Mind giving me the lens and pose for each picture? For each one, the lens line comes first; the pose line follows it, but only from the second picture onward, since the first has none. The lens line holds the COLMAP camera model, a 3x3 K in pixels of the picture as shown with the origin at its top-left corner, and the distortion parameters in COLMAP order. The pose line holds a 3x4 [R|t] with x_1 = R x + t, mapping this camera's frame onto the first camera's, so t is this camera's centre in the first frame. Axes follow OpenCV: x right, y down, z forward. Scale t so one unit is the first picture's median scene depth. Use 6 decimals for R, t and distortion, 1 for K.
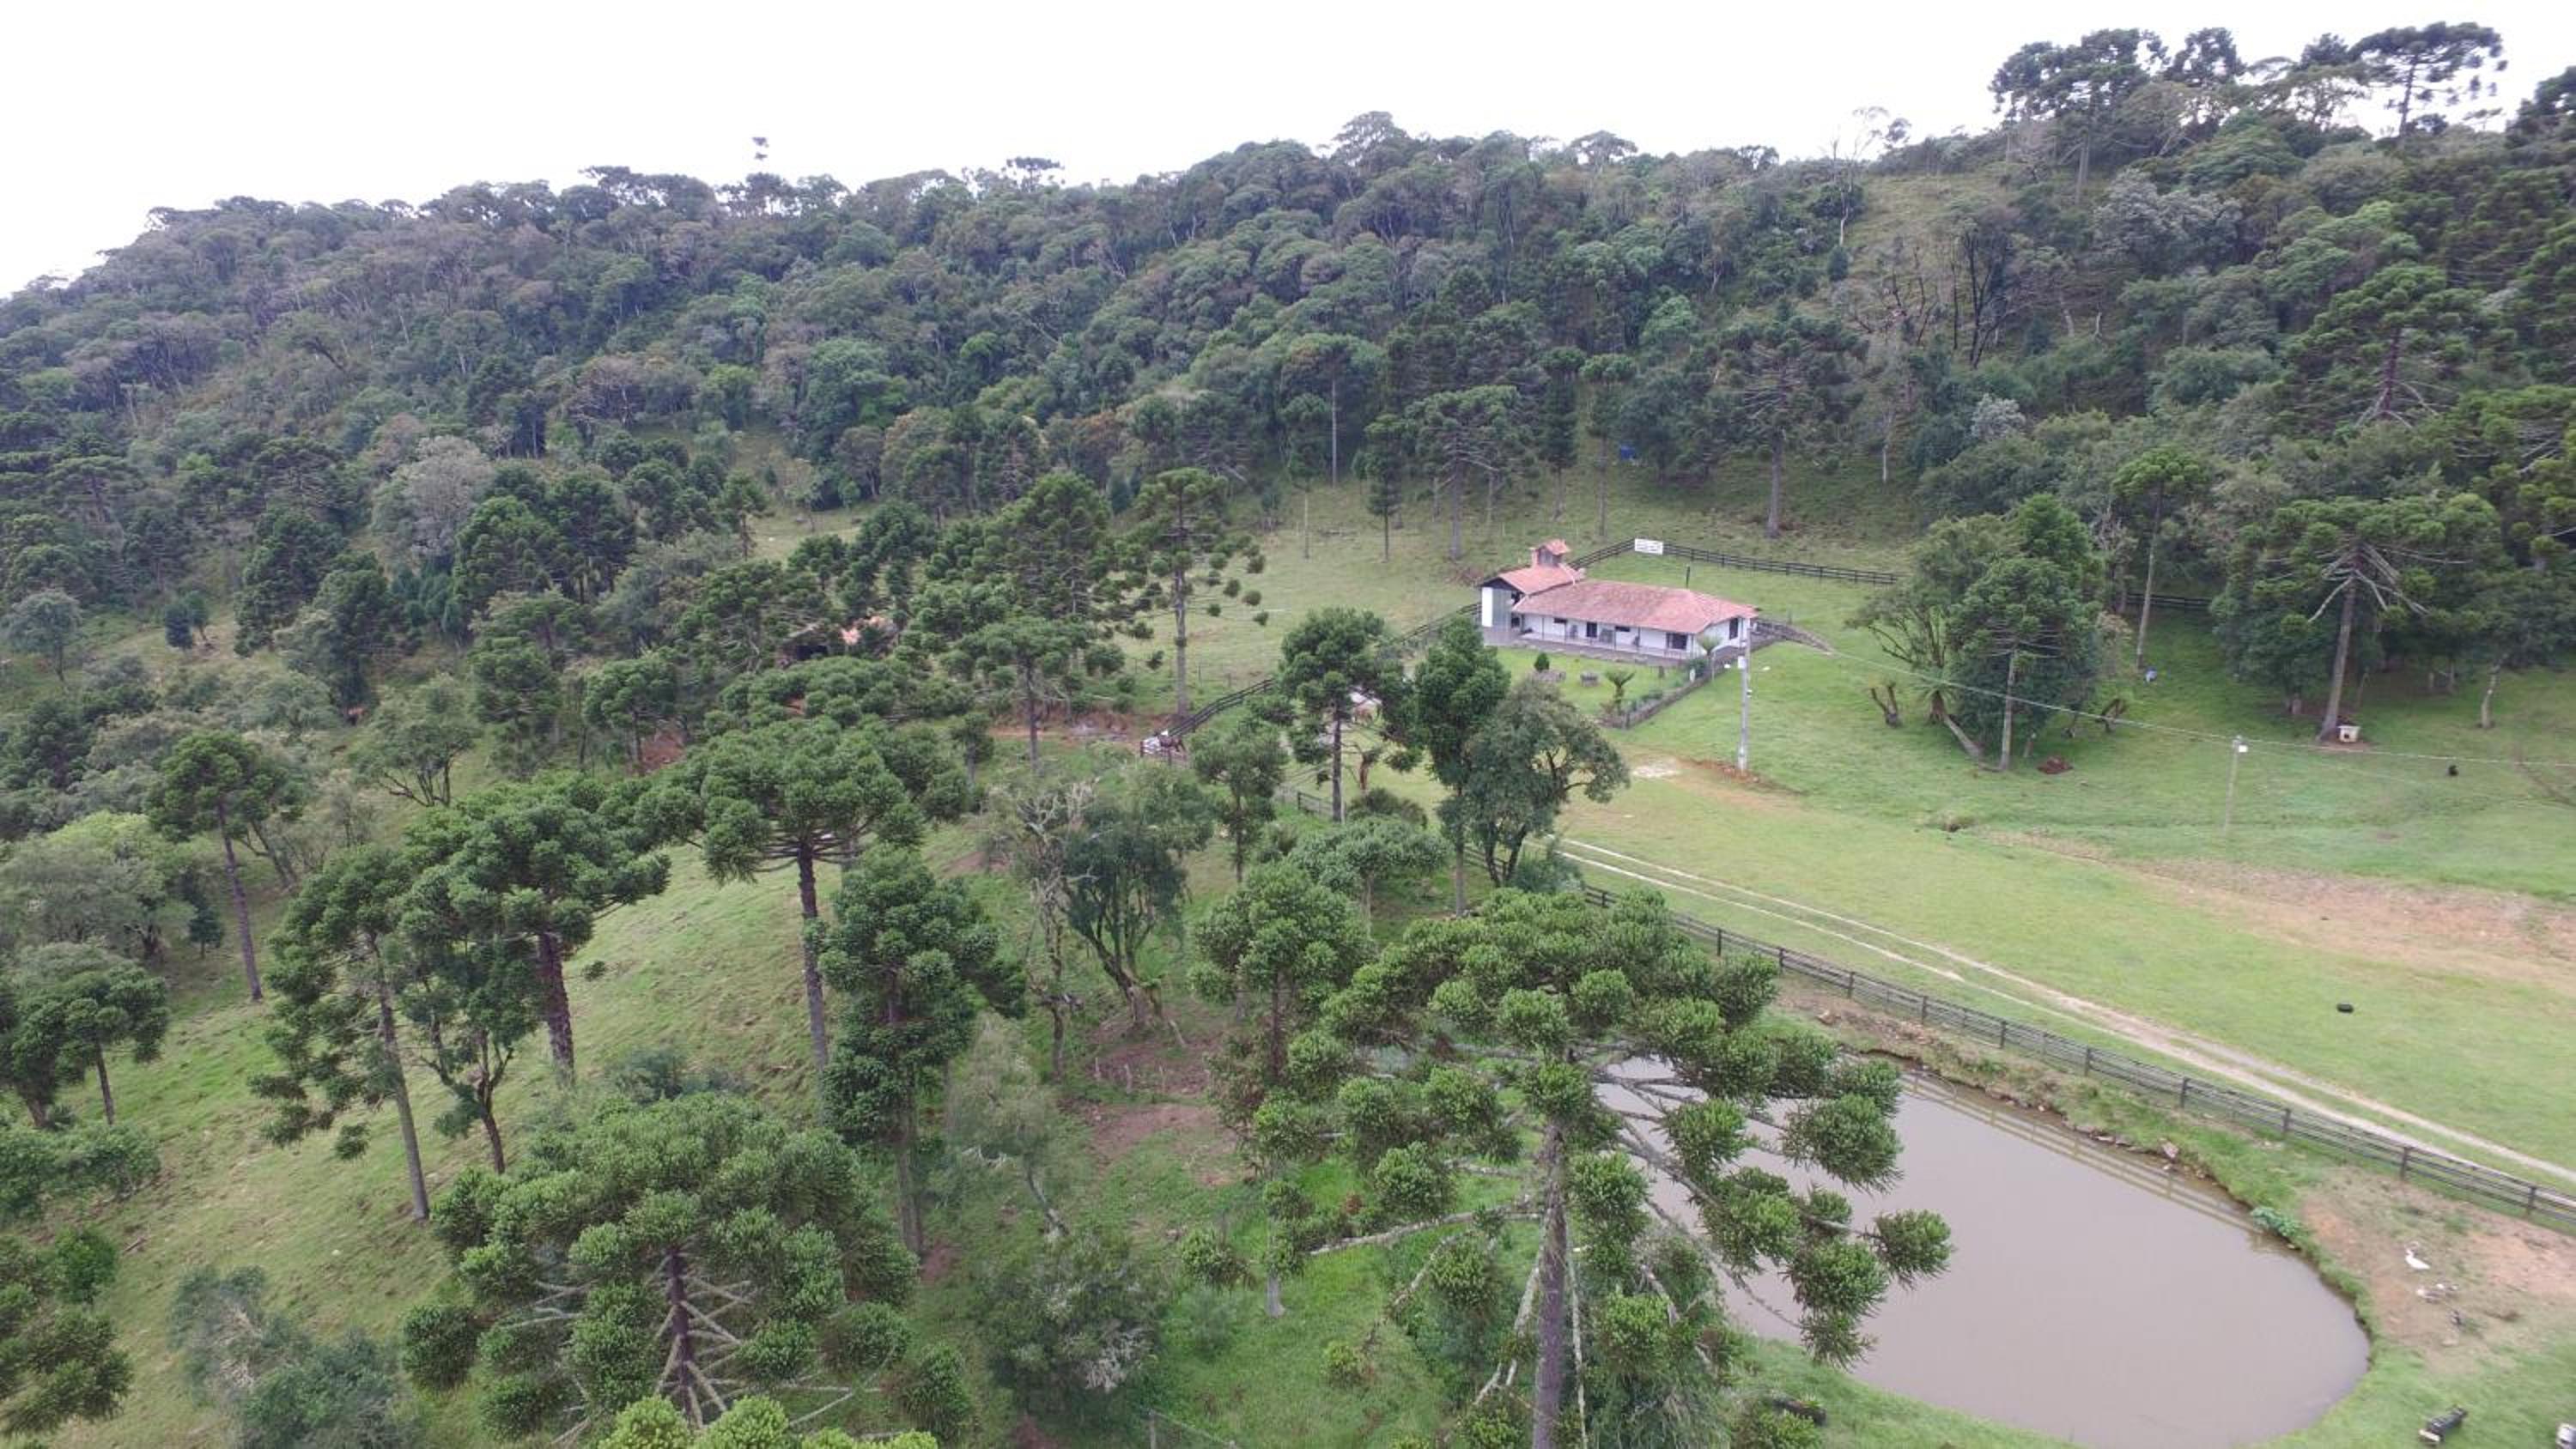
lens RADIAL K [[1494.9, 0, 1269.5], [0, 1494.9, 719.2], [0, 0, 1]] dist [-0.005646, 0.010106]
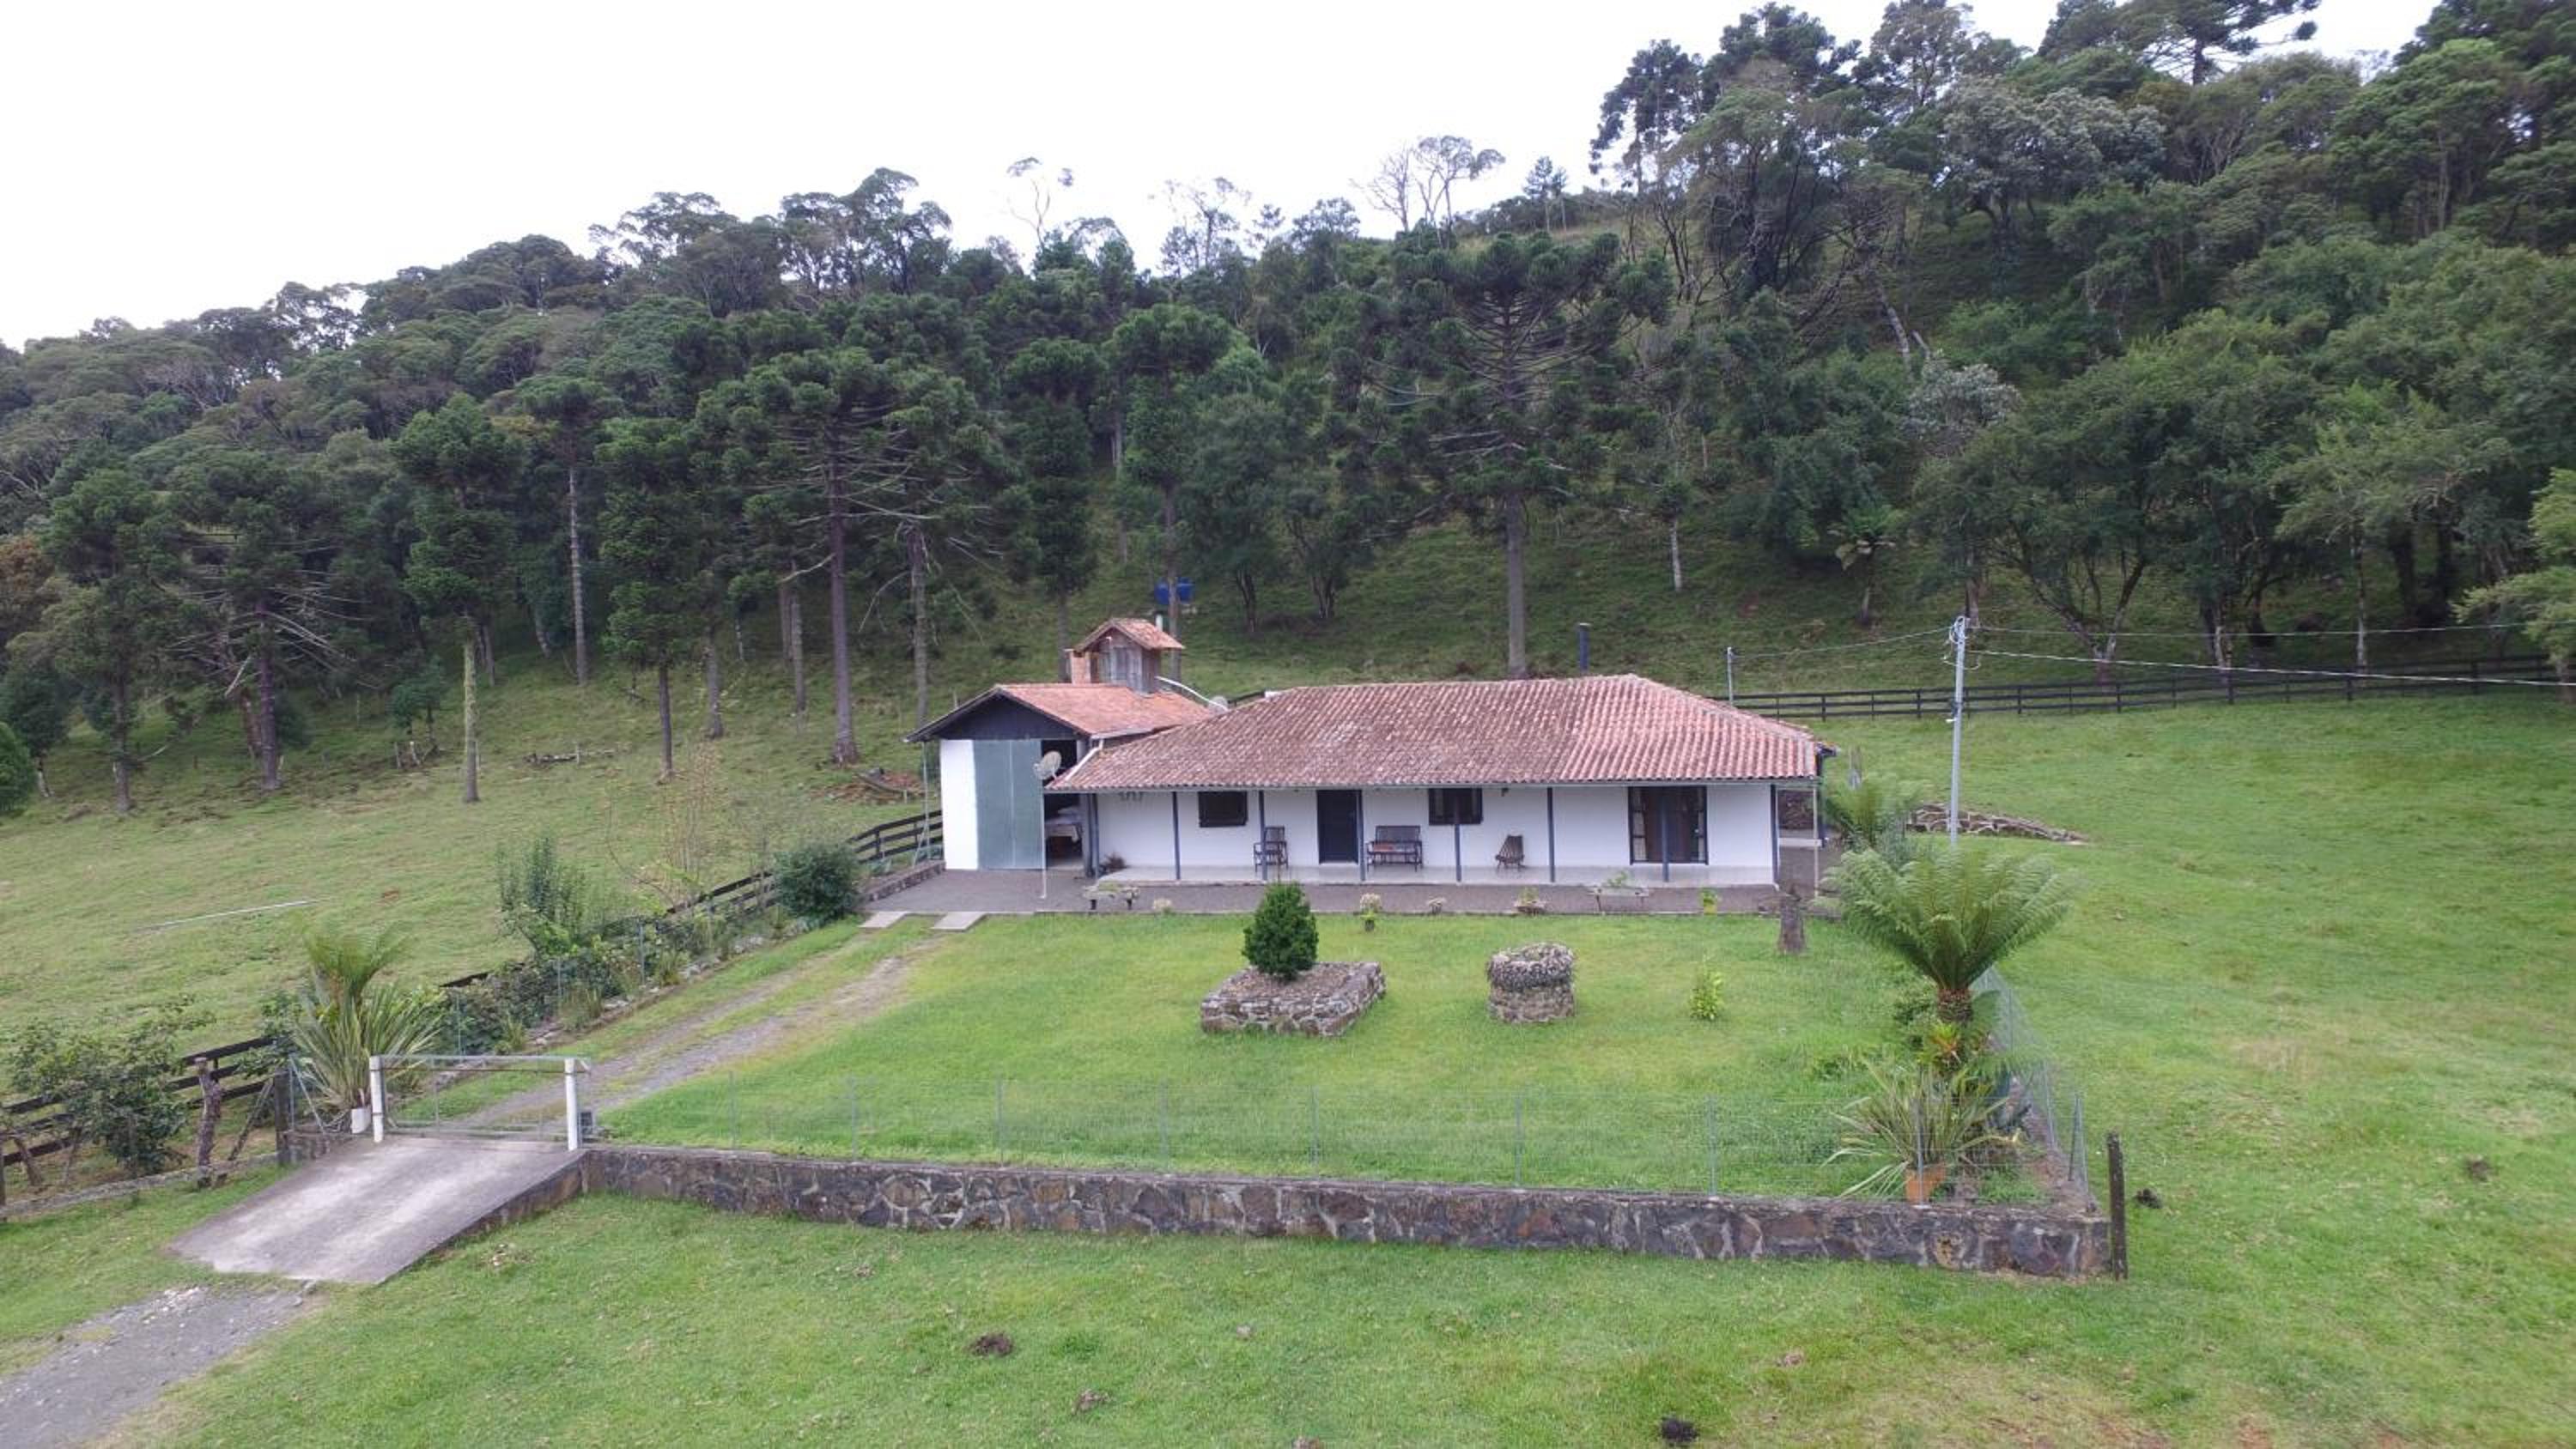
lens RADIAL K [[1494.9, 0, 1274.6], [0, 1494.9, 716.5], [0, 0, 1]] dist [-0.005646, 0.010106]
pose [[0.920858, -0.024166, 0.389149, 0.065531], [0.119051, 0.967841, -0.221611, -0.013547], [-0.371279, 0.250401, 0.894121, 0.526341]]
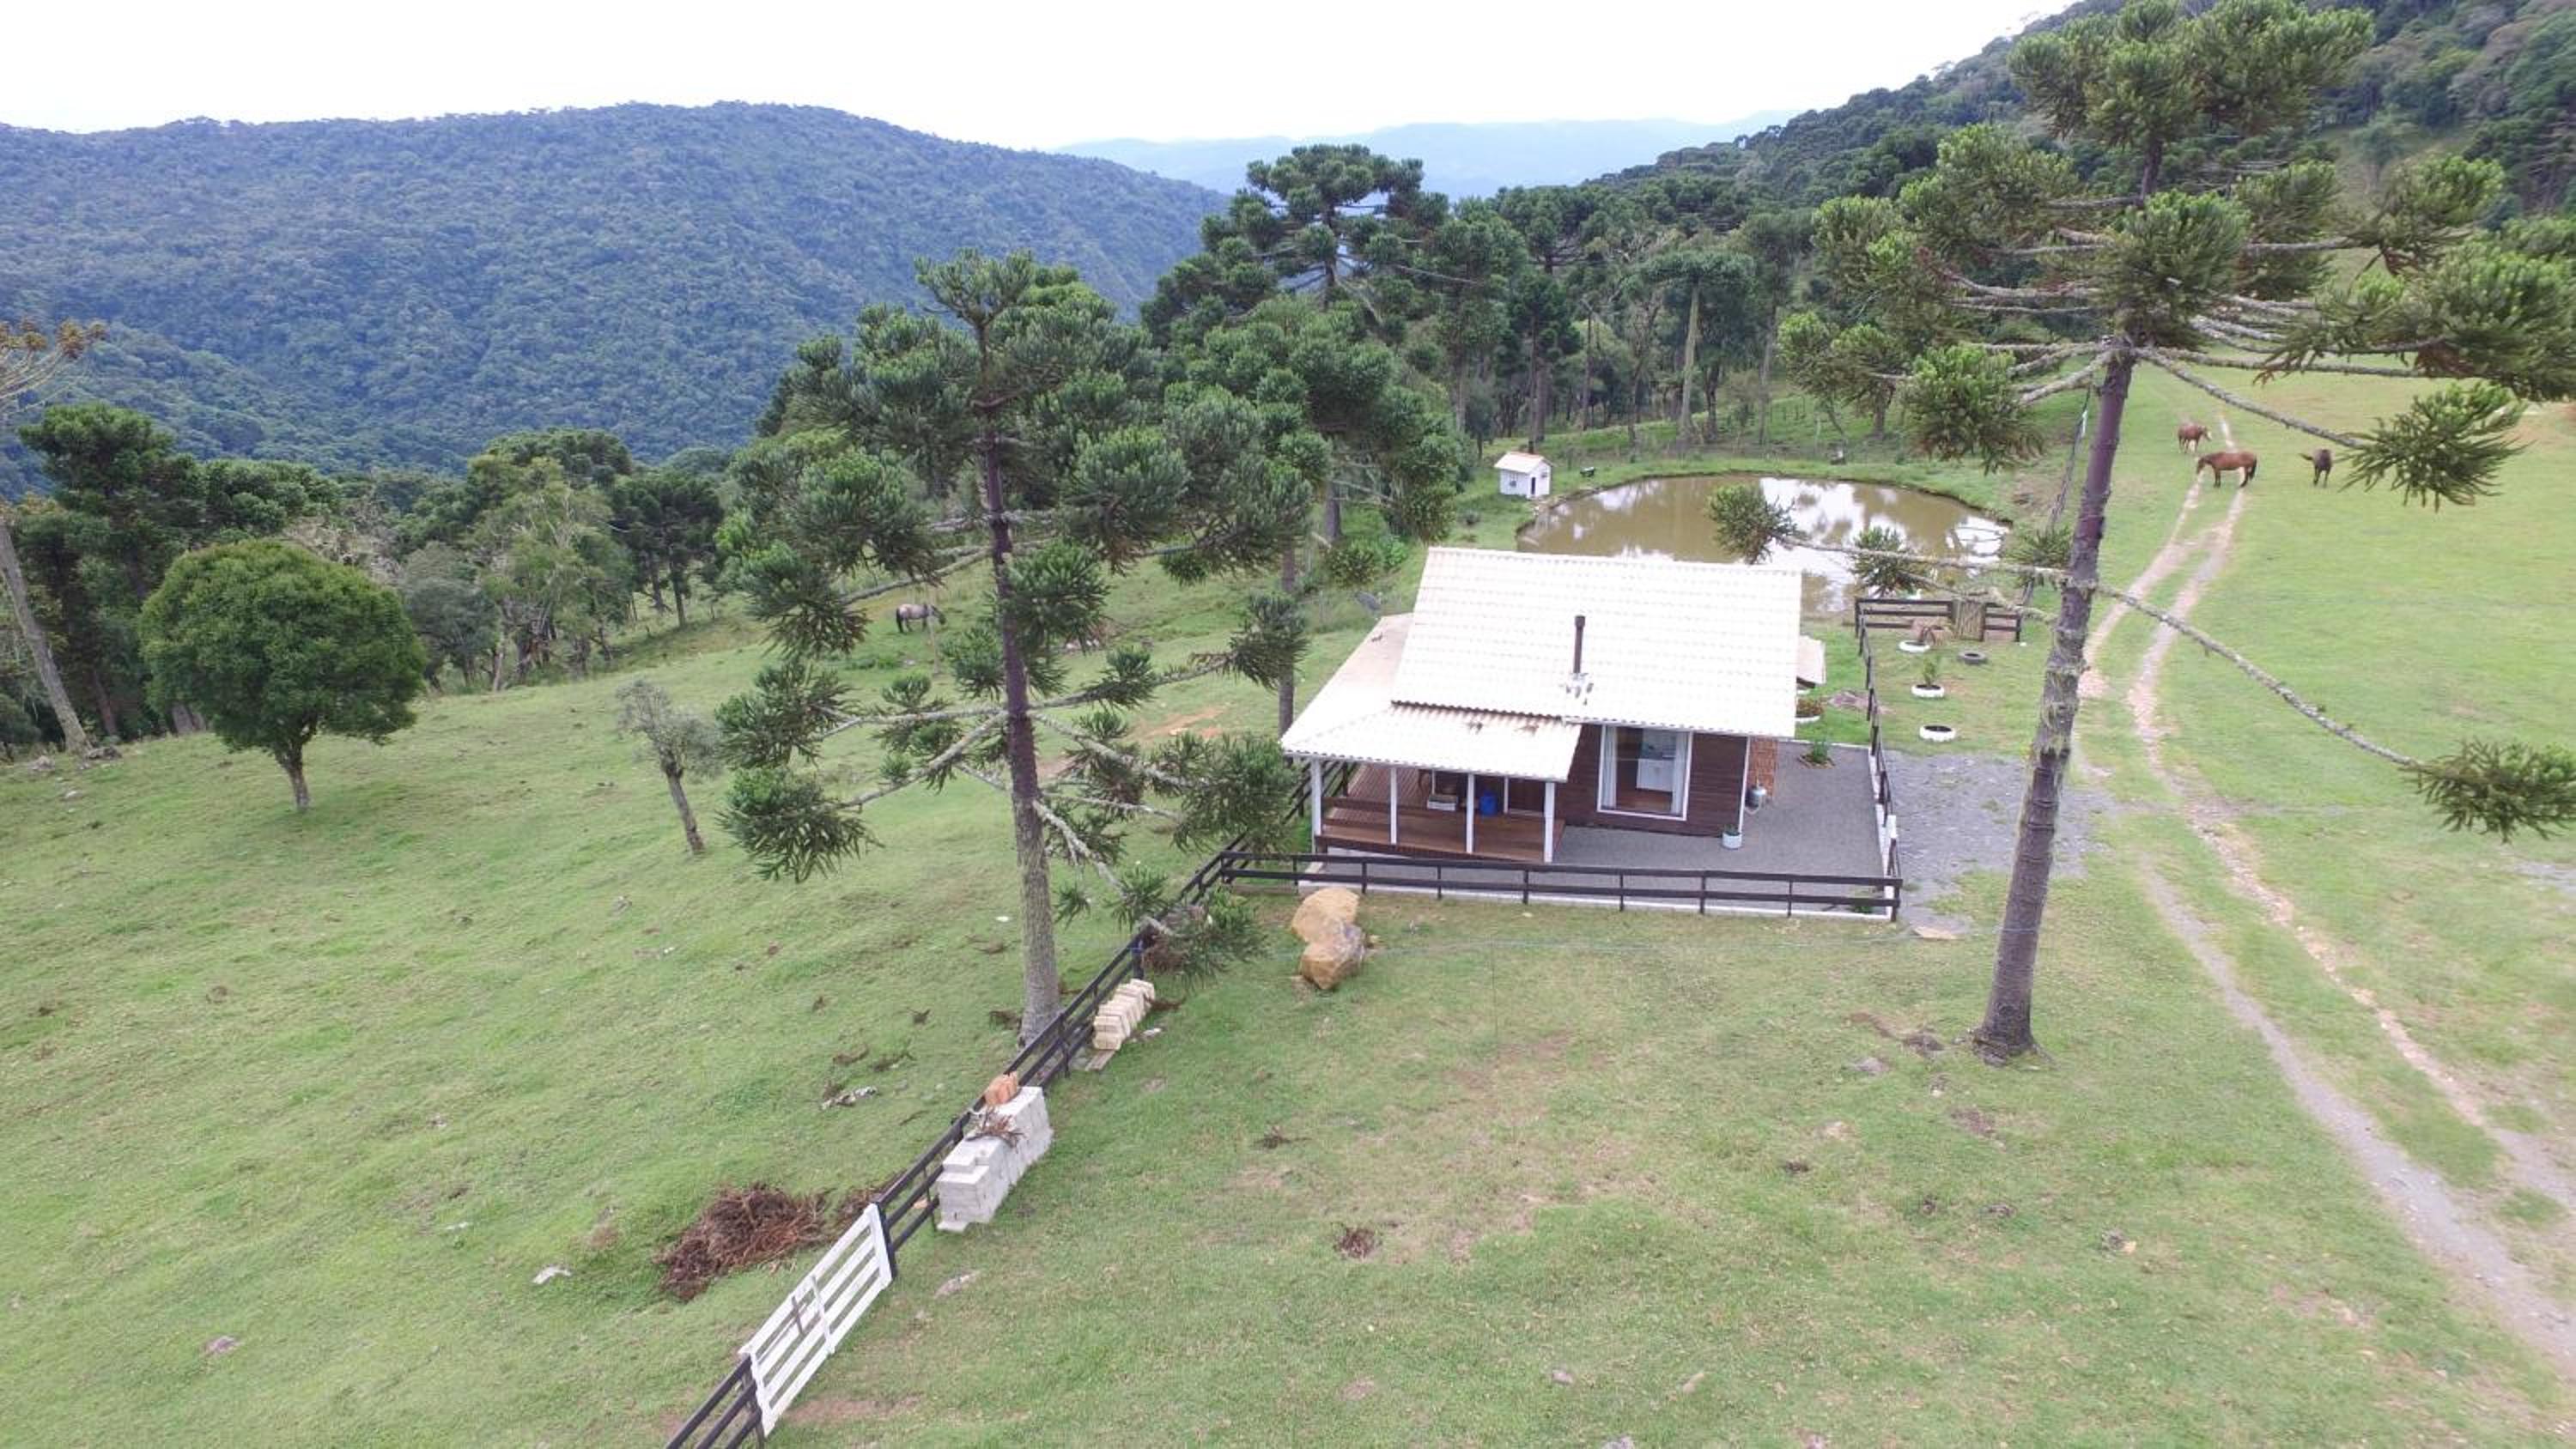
lens RADIAL K [[1494.9, 0, 1272.8], [0, 1494.9, 711.8], [0, 0, 1]] dist [-0.005646, 0.010106]
pose [[0.364597, 0.335118, -0.868772, 0.432963], [-0.213452, 0.938229, 0.272330, 0.062851], [0.906370, 0.086150, 0.413607, 0.026016]]
